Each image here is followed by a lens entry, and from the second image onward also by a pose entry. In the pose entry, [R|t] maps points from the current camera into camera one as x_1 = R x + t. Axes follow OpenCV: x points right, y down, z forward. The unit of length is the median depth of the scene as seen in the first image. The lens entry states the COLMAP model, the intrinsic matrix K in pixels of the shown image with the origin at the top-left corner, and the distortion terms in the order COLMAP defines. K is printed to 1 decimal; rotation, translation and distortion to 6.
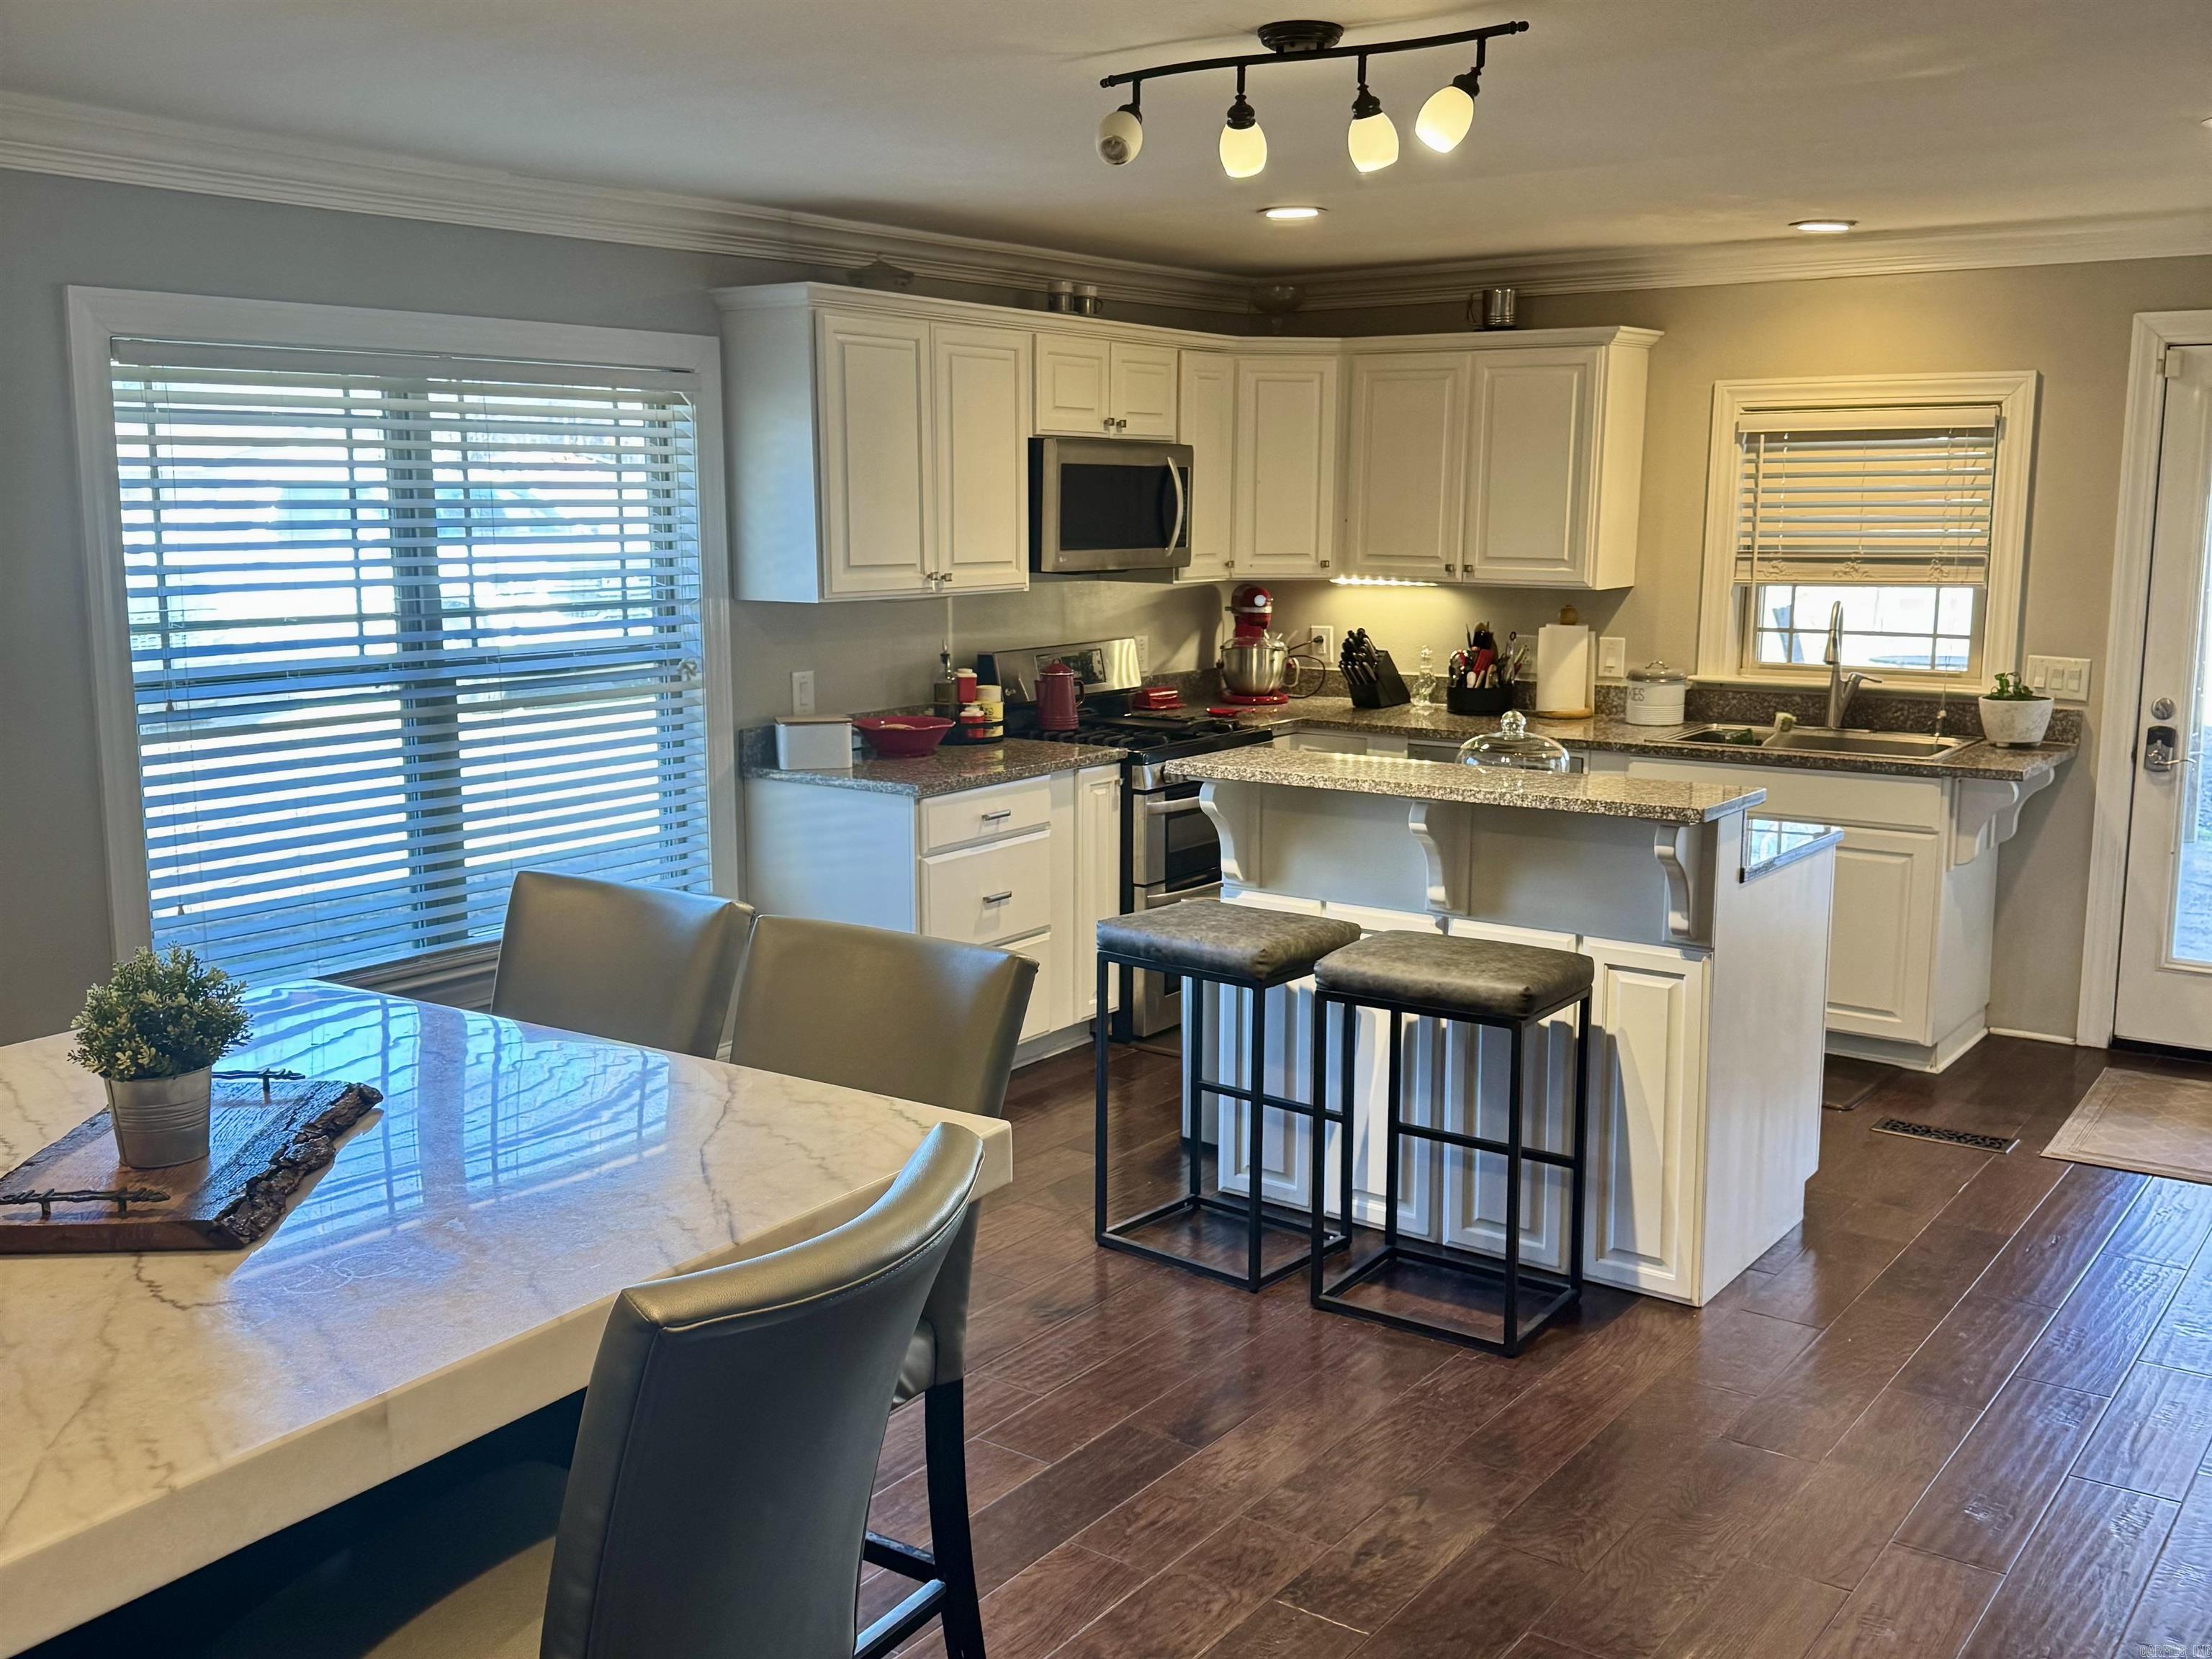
lens RADIAL K [[2117.9, 0, 1066.3], [0, 2117.9, 836.5], [0, 0, 1]] dist [0.039152, 0.000000]
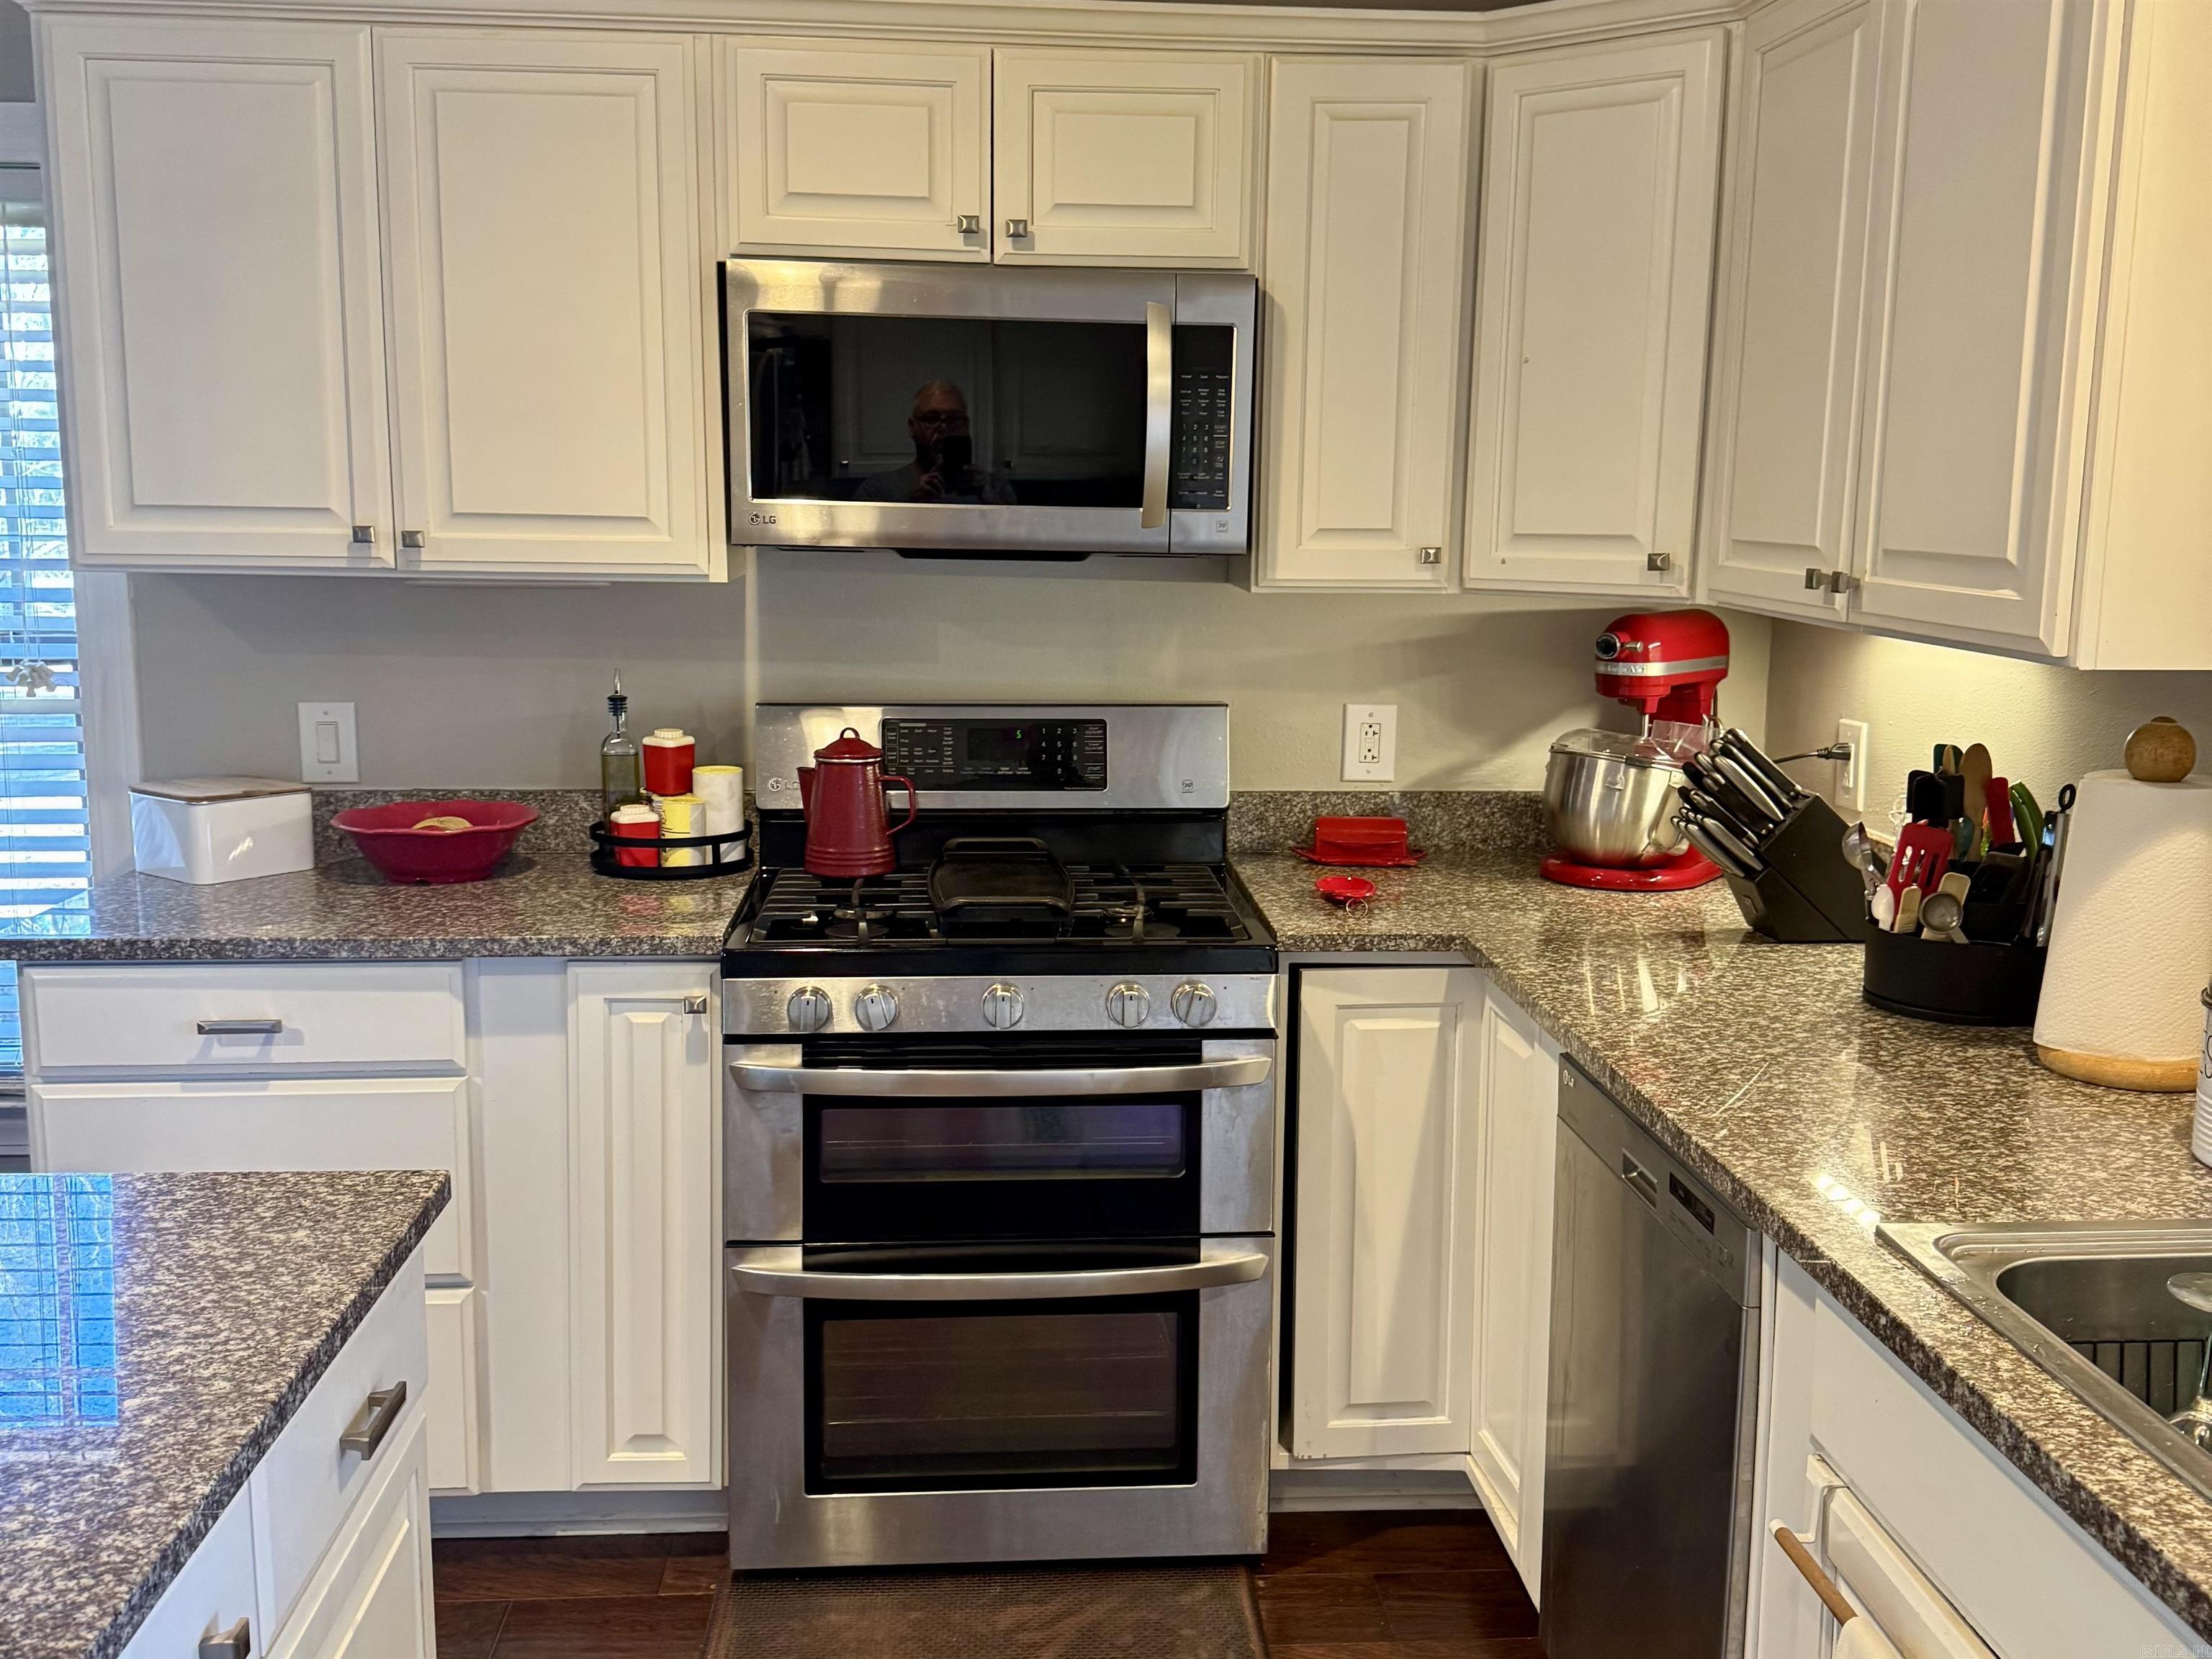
lens RADIAL K [[2117.9, 0, 1105.9], [0, 2117.9, 825.6], [0, 0, 1]] dist [0.039152, 0.000000]
pose [[0.645689, 0.128592, -0.752695, 0.495392], [-0.137486, 0.989187, 0.051055, -0.117173], [0.751121, 0.070519, 0.656387, 0.901695]]
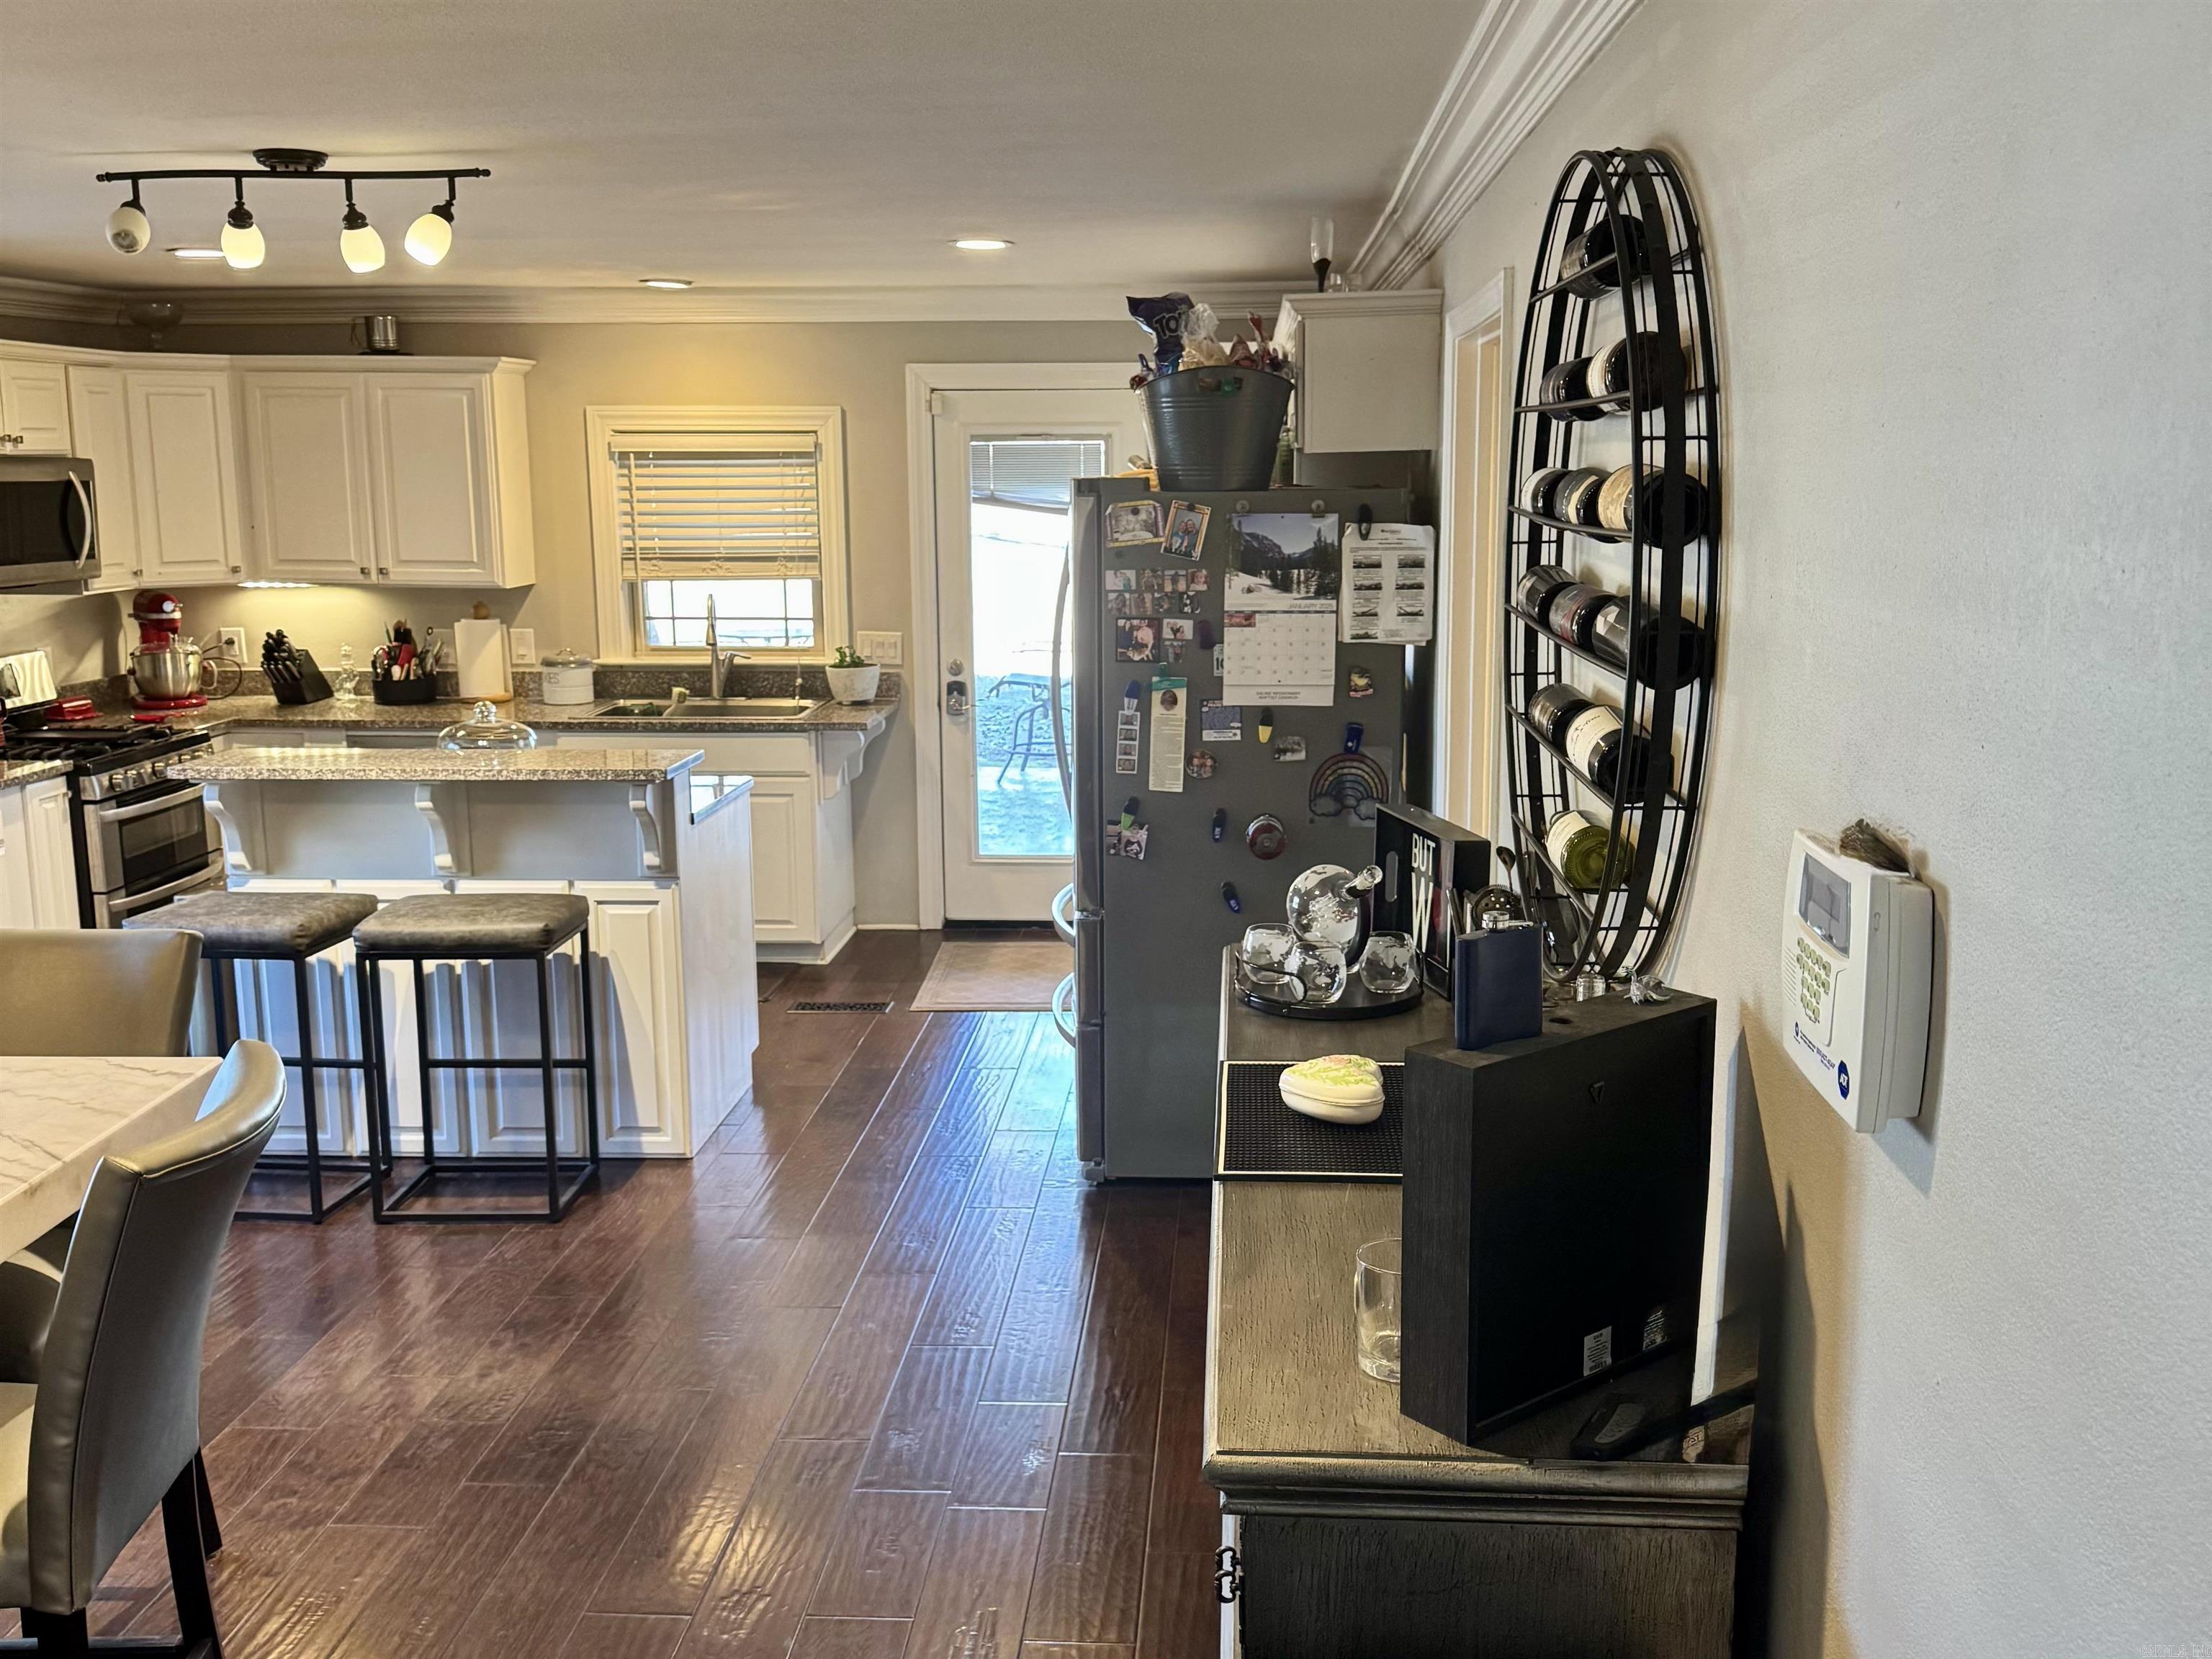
lens RADIAL K [[2117.9, 0, 1094.6], [0, 2117.9, 816.1], [0, 0, 1]] dist [0.039152, 0.000000]
pose [[0.848412, -0.094786, 0.520781, -0.107574], [0.092515, 0.995246, 0.030425, -0.000204], [-0.521190, 0.022367, 0.853148, -0.164752]]
